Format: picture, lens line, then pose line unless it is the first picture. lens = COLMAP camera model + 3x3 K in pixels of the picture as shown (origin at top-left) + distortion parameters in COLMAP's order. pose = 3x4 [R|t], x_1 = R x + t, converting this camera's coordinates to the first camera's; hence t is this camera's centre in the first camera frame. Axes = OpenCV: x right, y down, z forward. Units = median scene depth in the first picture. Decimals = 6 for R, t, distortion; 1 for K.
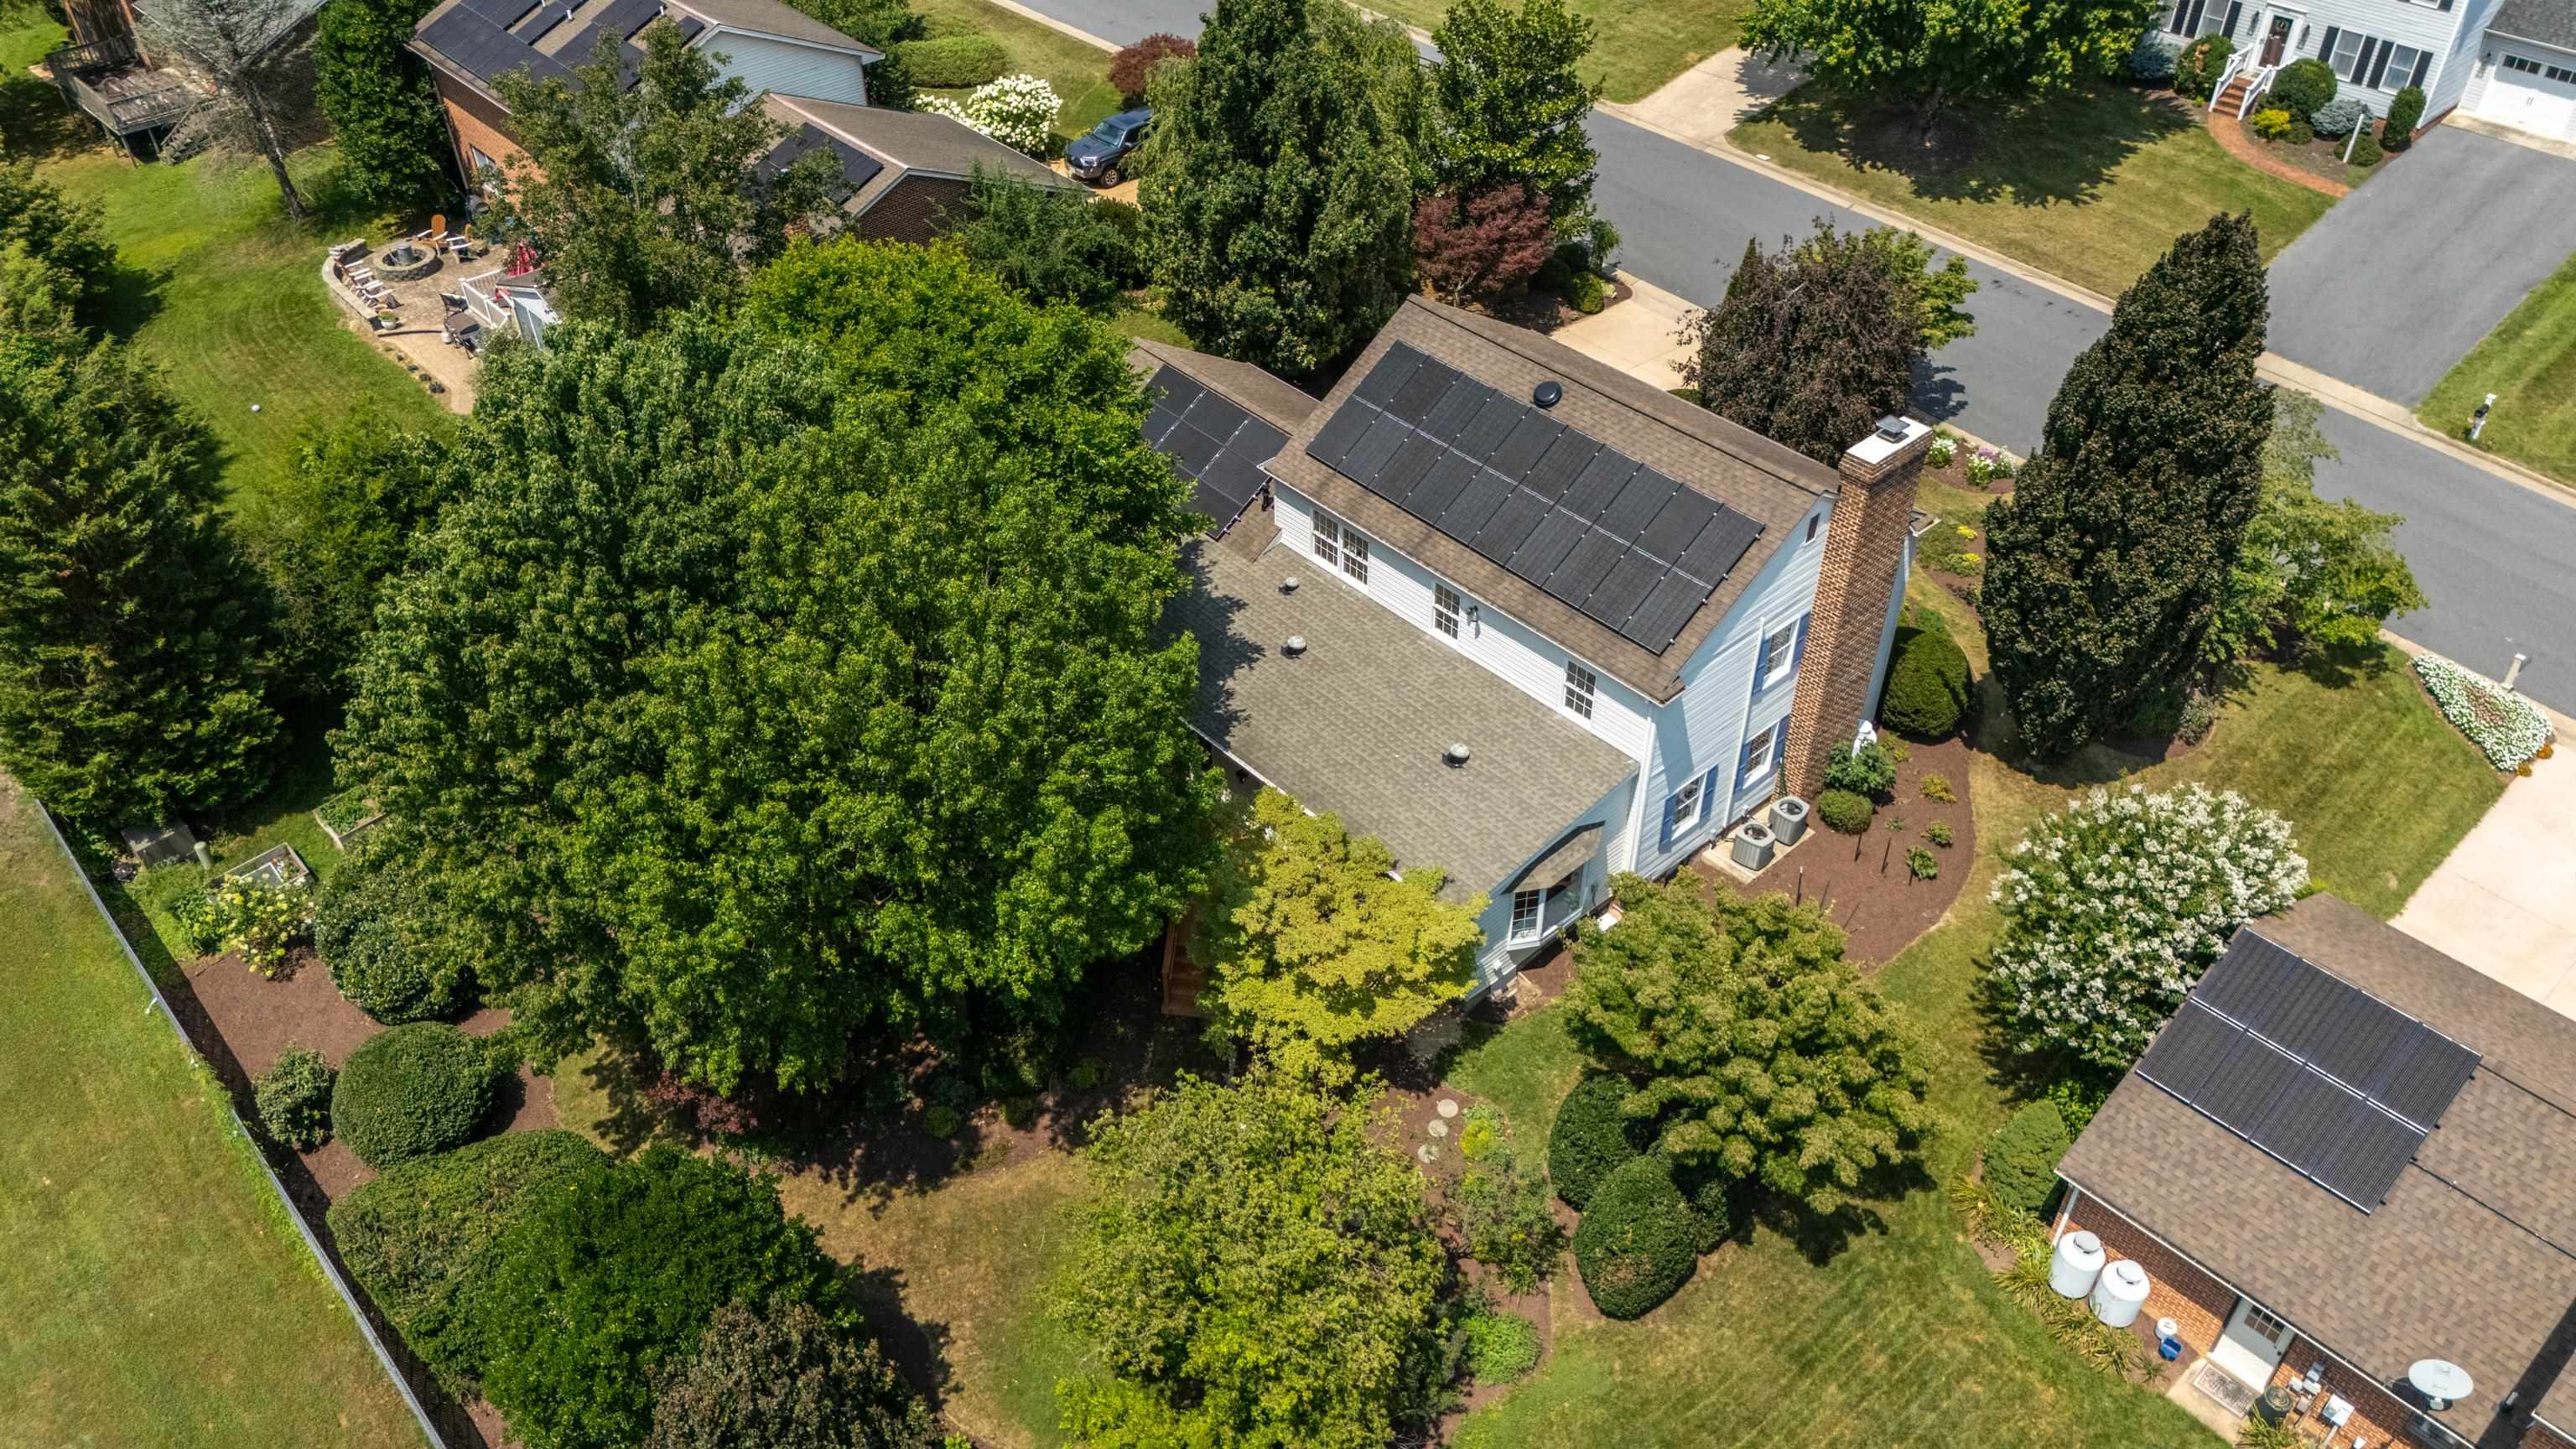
lens RADIAL K [[1887.7, 0, 1288.0], [0, 1887.7, 724.5], [0, 0, 1]] dist [0.090315, -0.096829]
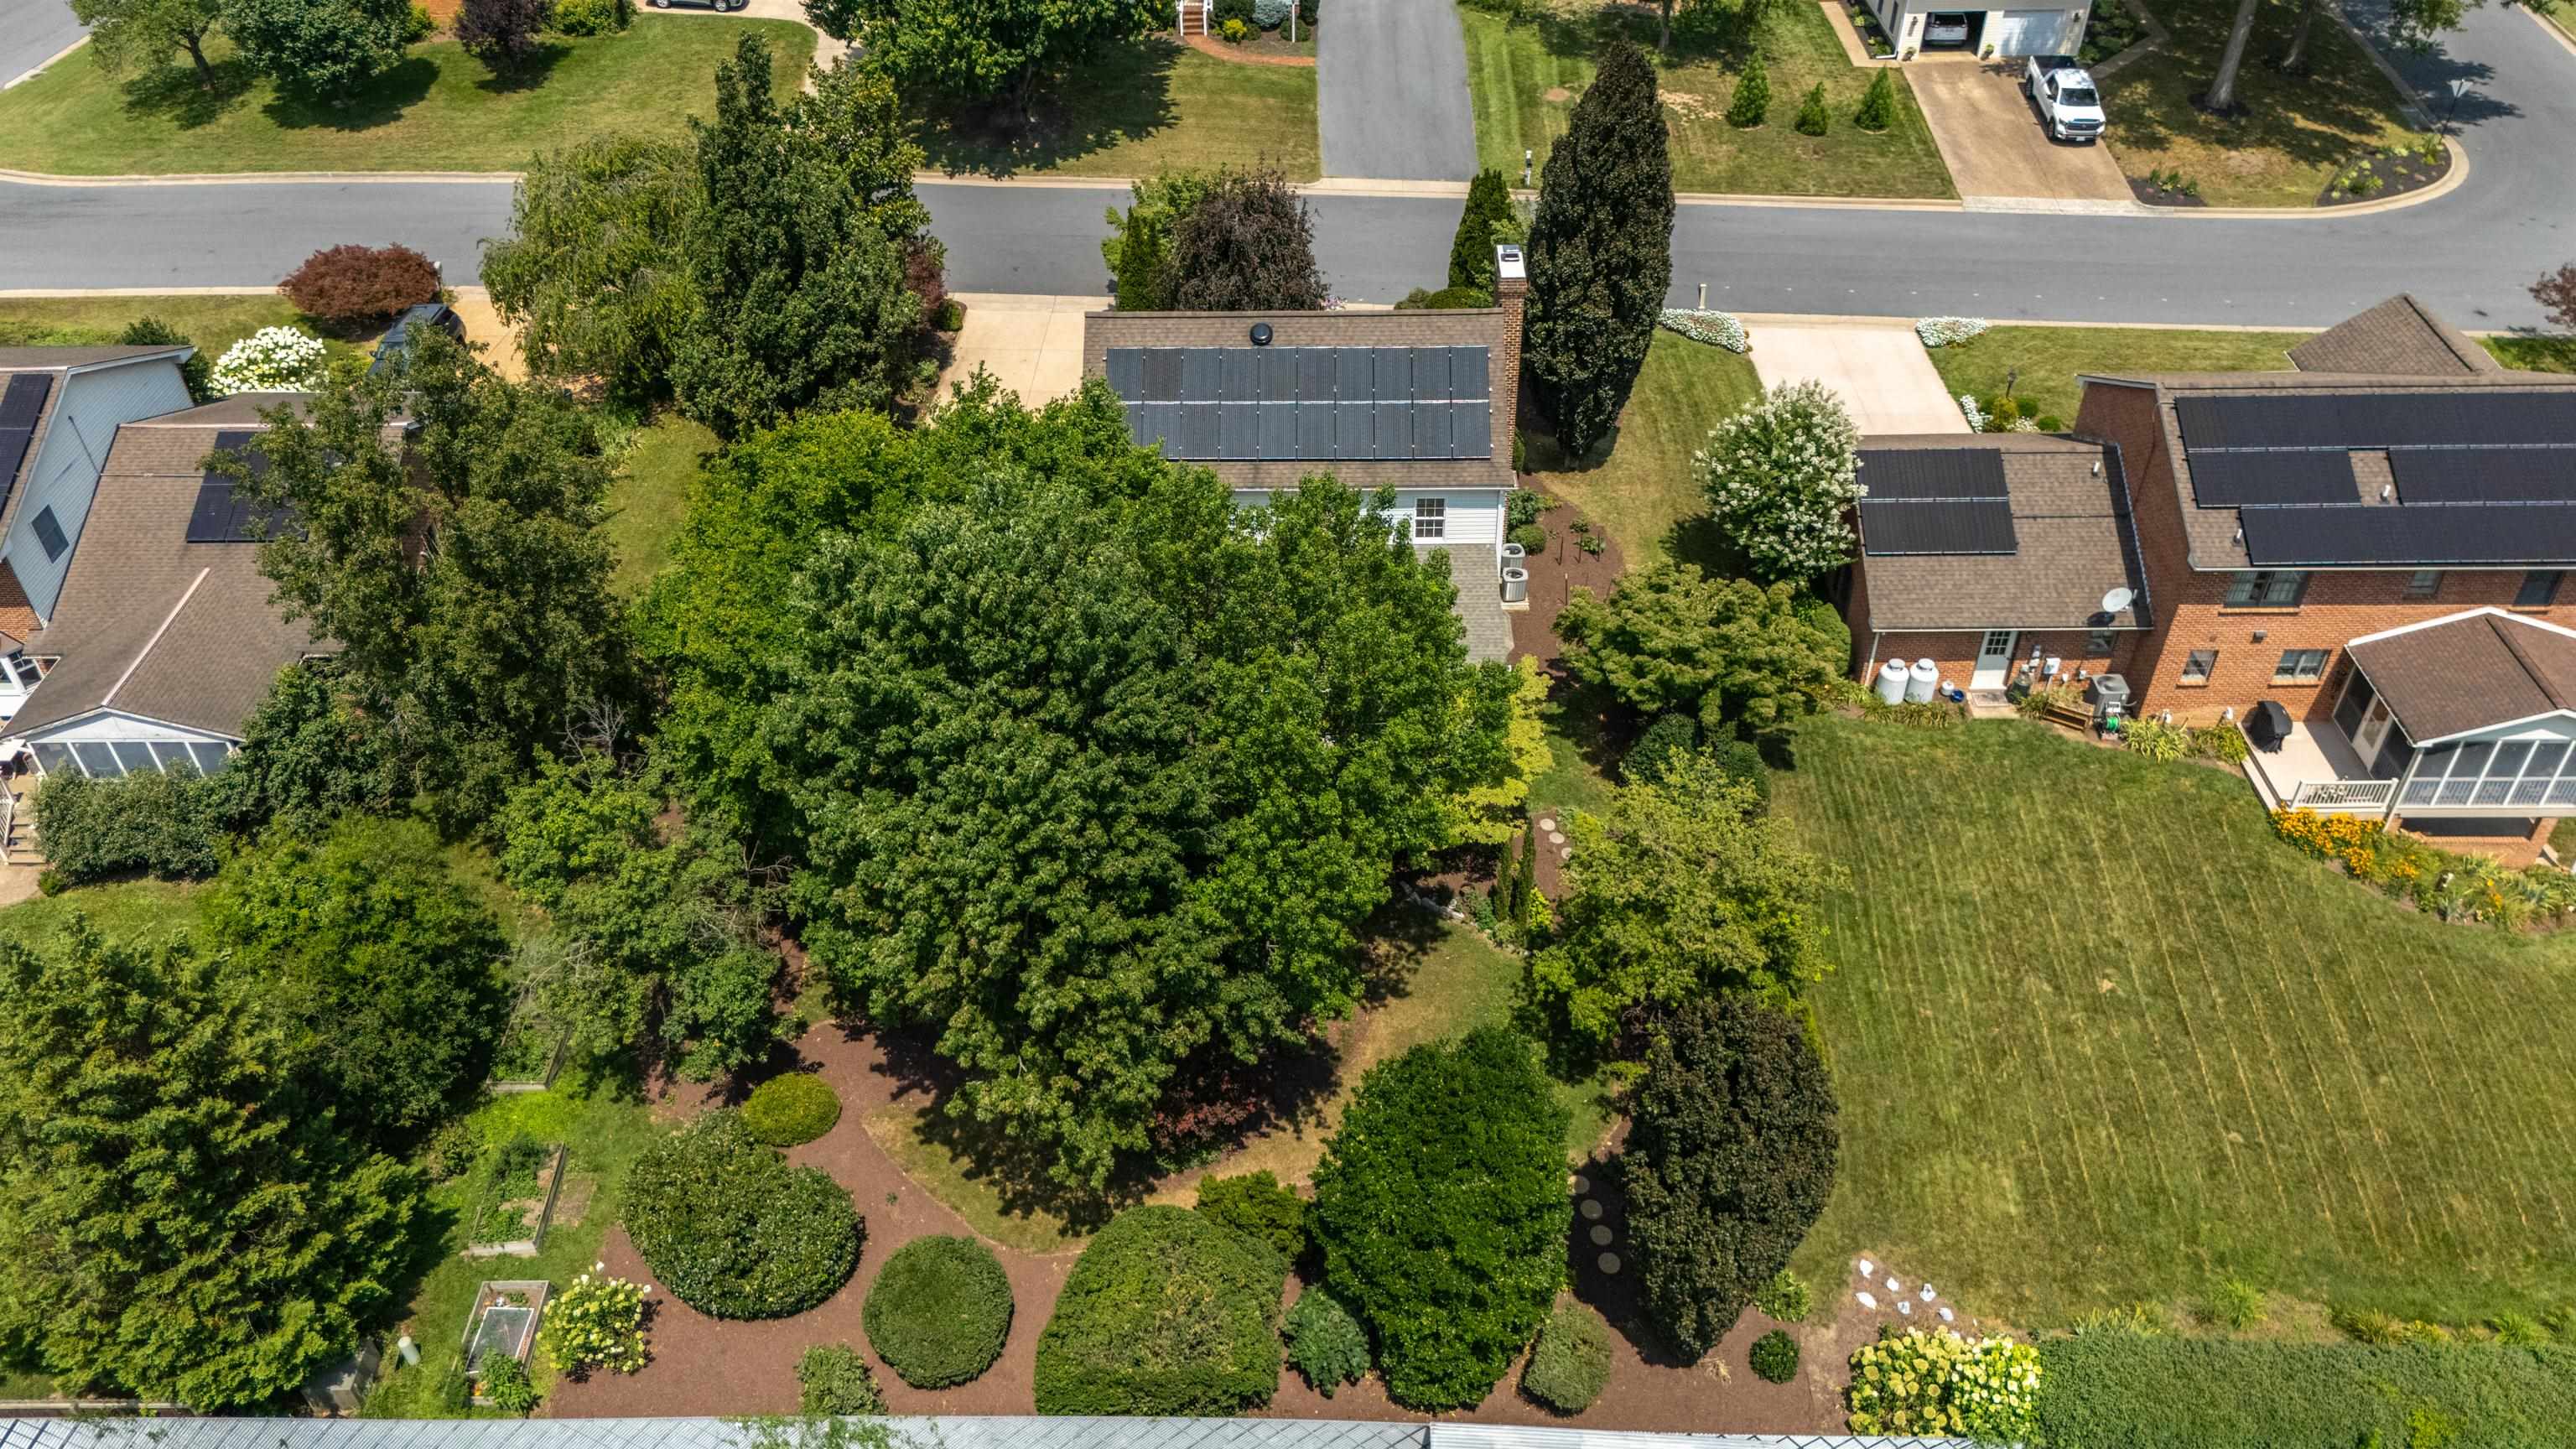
lens RADIAL K [[1887.7, 0, 1288.0], [0, 1887.7, 724.5], [0, 0, 1]] dist [0.090315, -0.096829]
pose [[0.685718, -0.466752, 0.558509, -0.766977], [0.474613, 0.868486, 0.143090, -0.137094], [-0.551845, 0.166957, 0.817063, 0.010889]]
